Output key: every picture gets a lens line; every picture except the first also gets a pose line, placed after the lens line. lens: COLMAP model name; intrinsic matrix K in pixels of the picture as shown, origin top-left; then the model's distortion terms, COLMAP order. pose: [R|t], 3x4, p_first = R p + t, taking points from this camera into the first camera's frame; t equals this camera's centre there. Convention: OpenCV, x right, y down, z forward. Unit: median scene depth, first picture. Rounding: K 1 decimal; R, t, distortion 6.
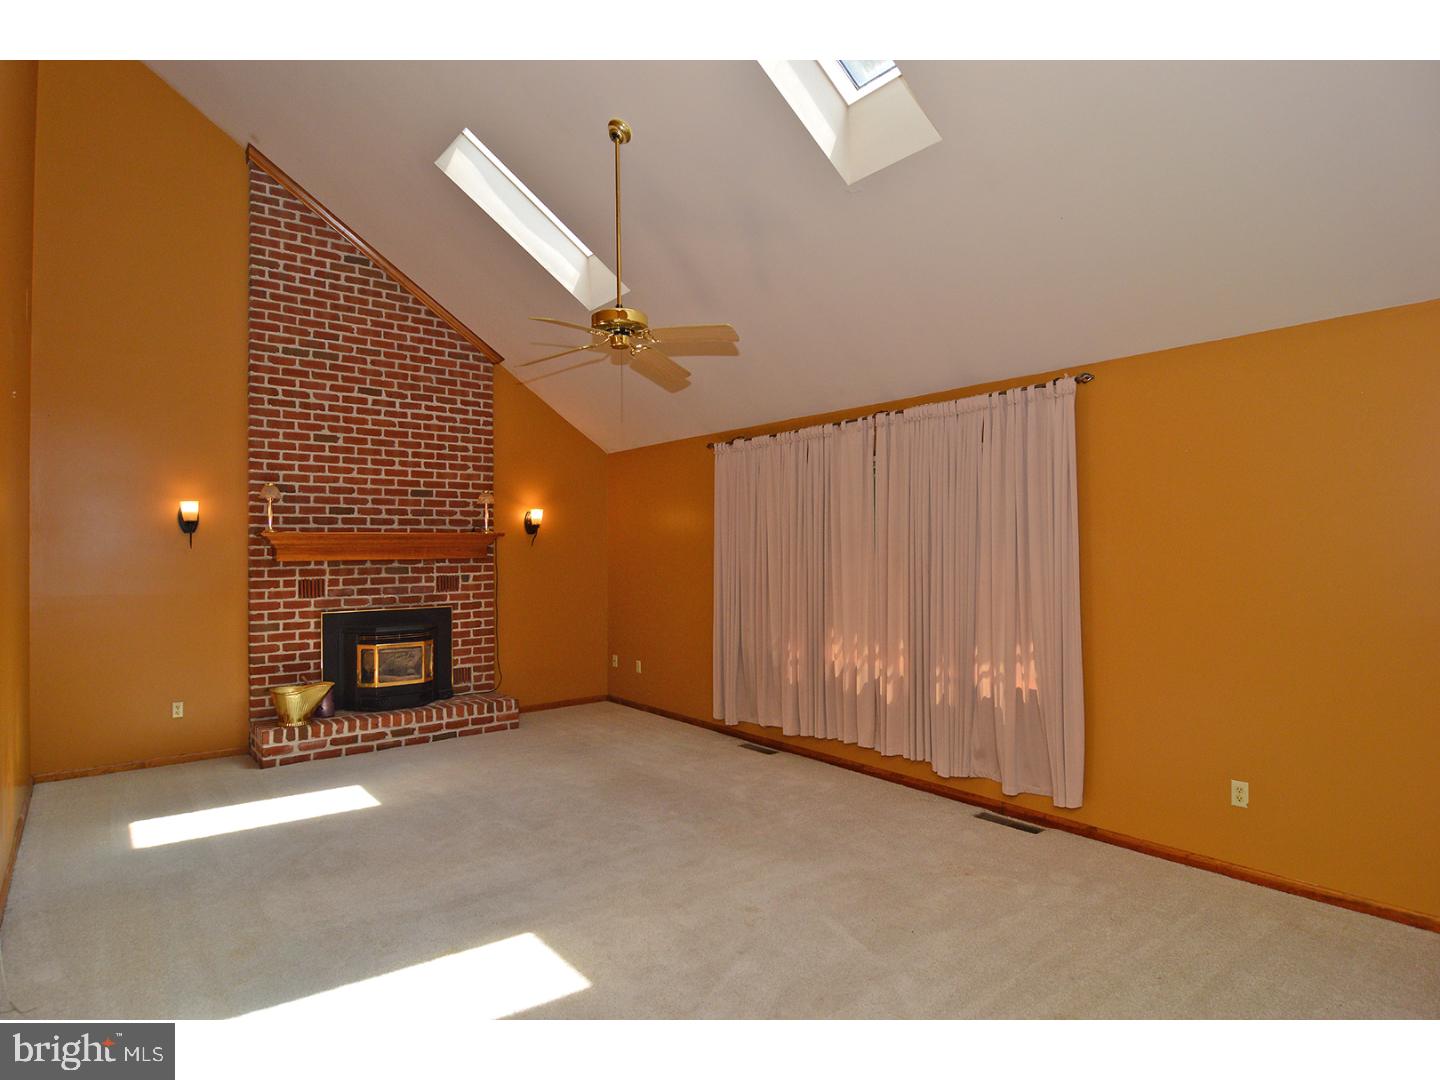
lens RADIAL K [[790.5, 0, 746.2], [0, 790.5, 546.4], [0, 0, 1]] dist [-0.015417, 0.000199]
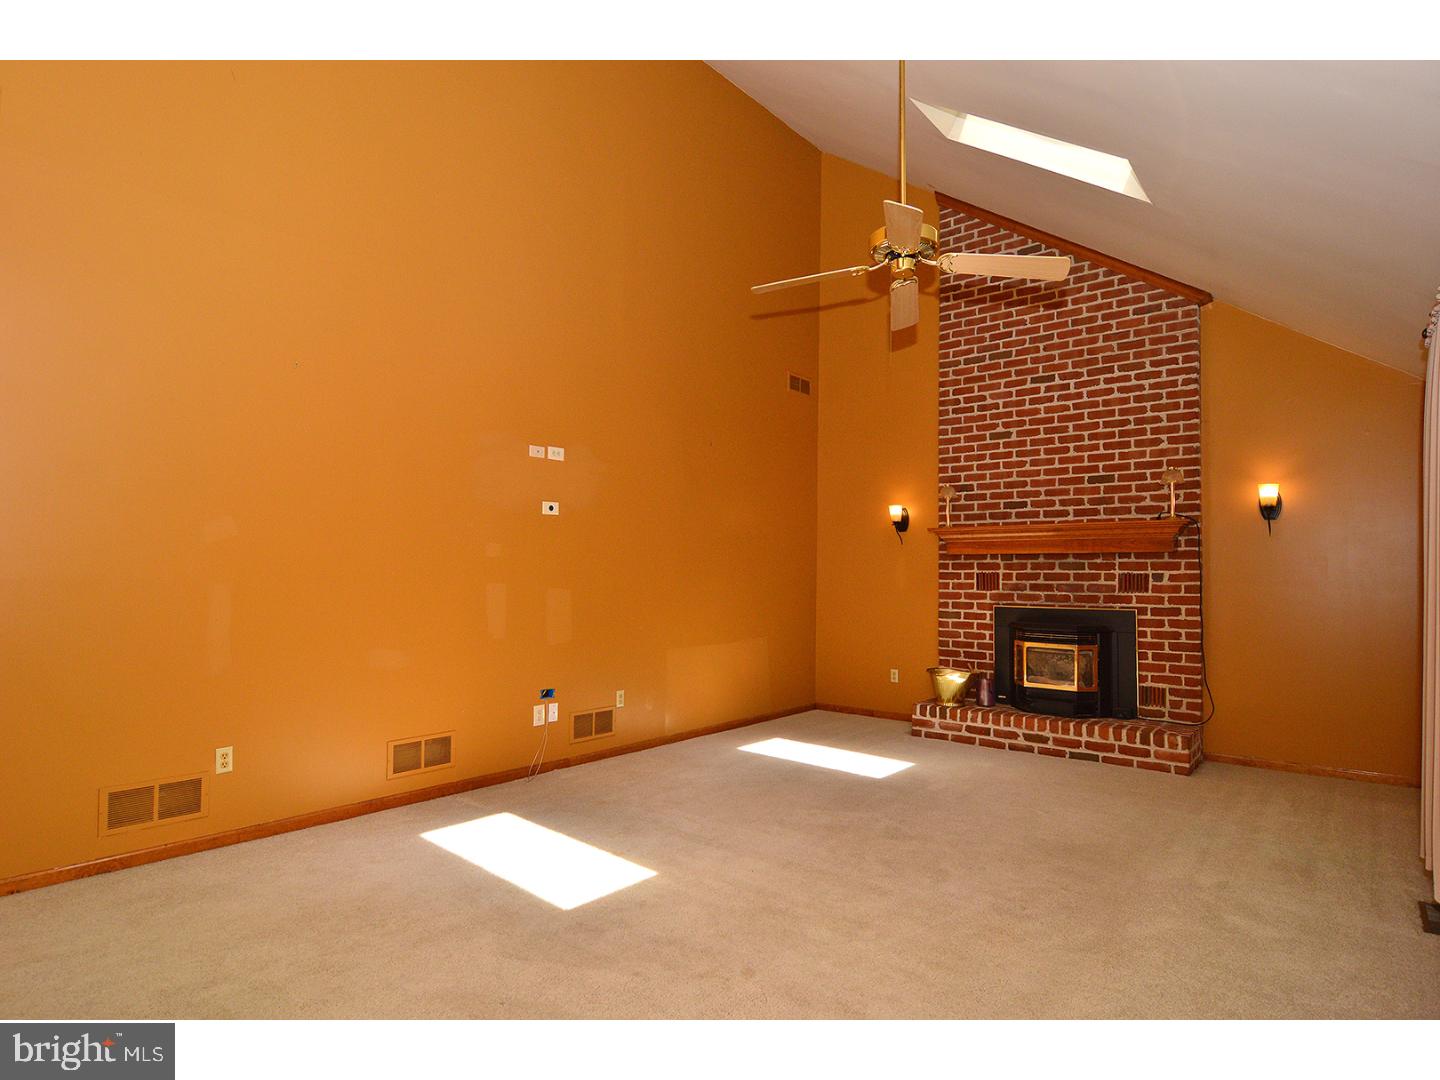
lens RADIAL K [[790.5, 0, 708.8], [0, 790.5, 548.5], [0, 0, 1]] dist [-0.015417, 0.000199]
pose [[0.172089, -0.025336, -0.984756, 0.405897], [-0.009032, 0.999587, -0.027296, 0.041050], [0.985040, 0.013592, 0.171789, 0.450073]]
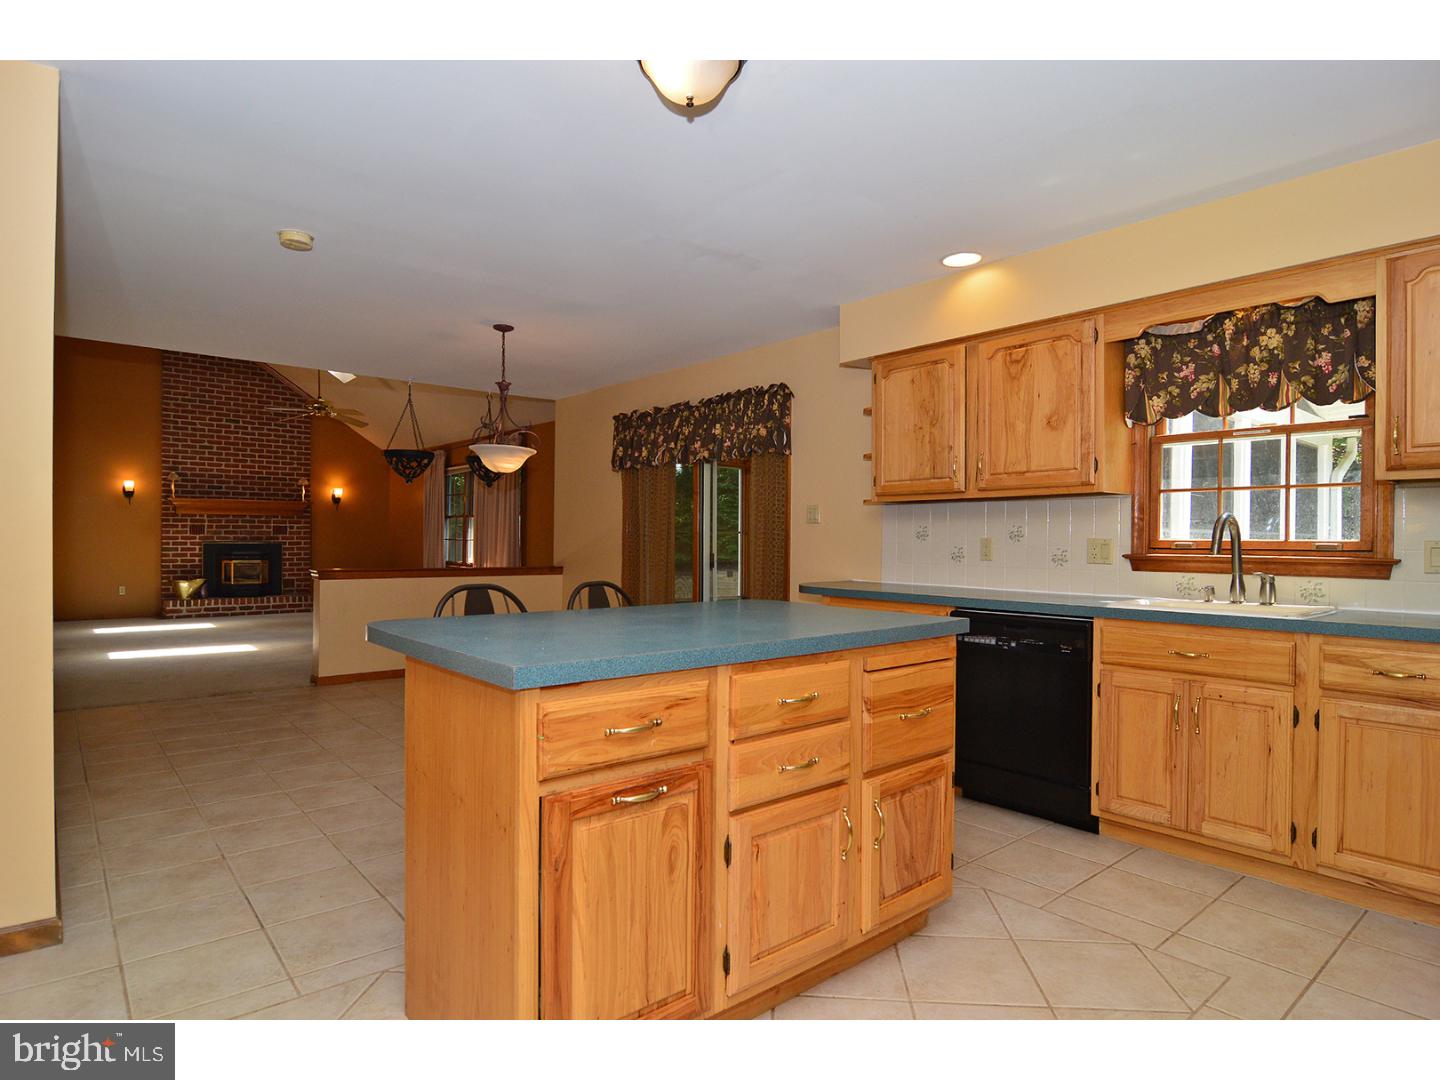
lens RADIAL K [[790.5, 0, 731.9], [0, 790.5, 547.6], [0, 0, 1]] dist [-0.015417, 0.000199]
pose [[0.999665, 0.016813, 0.019656, 0.650530], [-0.017177, 0.999681, 0.018494, 0.040059], [-0.019339, -0.018826, 0.999636, -0.843876]]
